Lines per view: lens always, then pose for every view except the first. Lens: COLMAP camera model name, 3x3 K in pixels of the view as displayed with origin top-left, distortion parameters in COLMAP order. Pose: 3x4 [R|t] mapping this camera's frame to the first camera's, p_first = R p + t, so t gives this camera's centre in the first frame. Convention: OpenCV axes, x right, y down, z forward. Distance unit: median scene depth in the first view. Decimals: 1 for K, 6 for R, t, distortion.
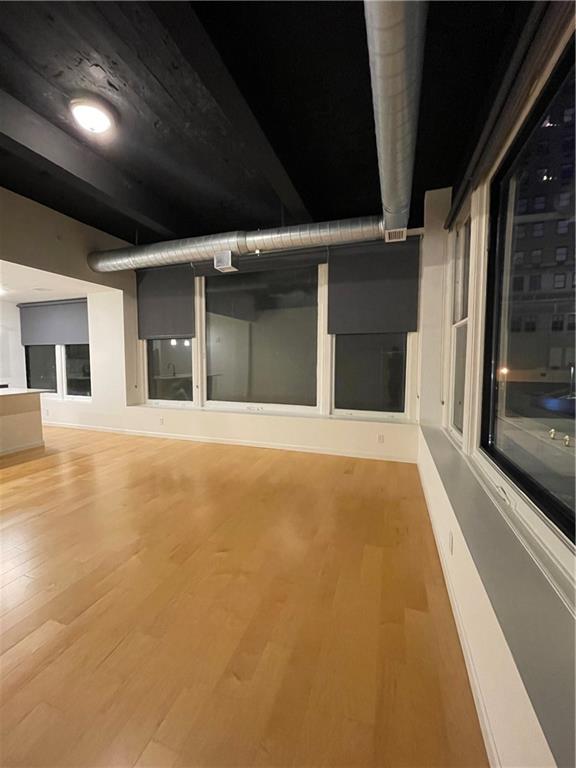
lens RADIAL K [[308.4, 0, 288.4], [0, 308.4, 378.2], [0, 0, 1]] dist [-0.009402, 0.000619]
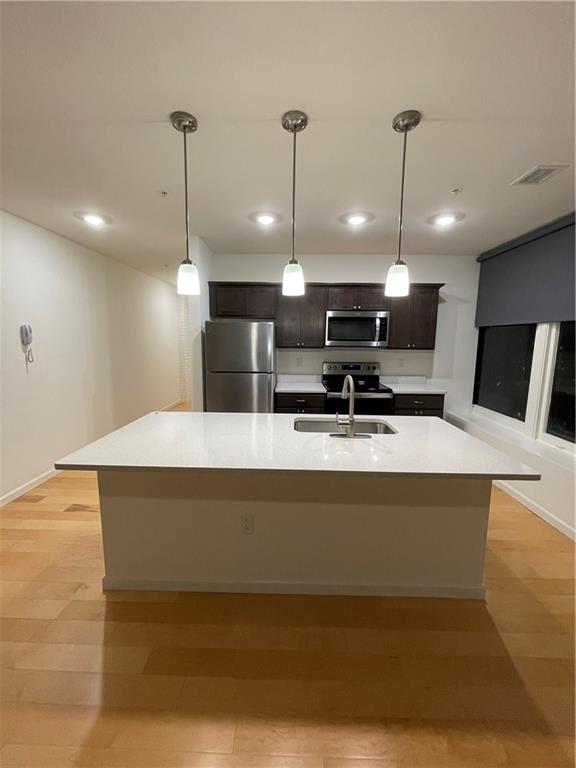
lens RADIAL K [[308.4, 0, 282.6], [0, 308.4, 379.9], [0, 0, 1]] dist [-0.009402, 0.000619]
pose [[0.289746, 0.134465, -0.947611, -0.550243], [-0.067234, 0.990495, 0.119993, -0.070604], [0.954739, 0.028945, 0.296033, 0.647007]]
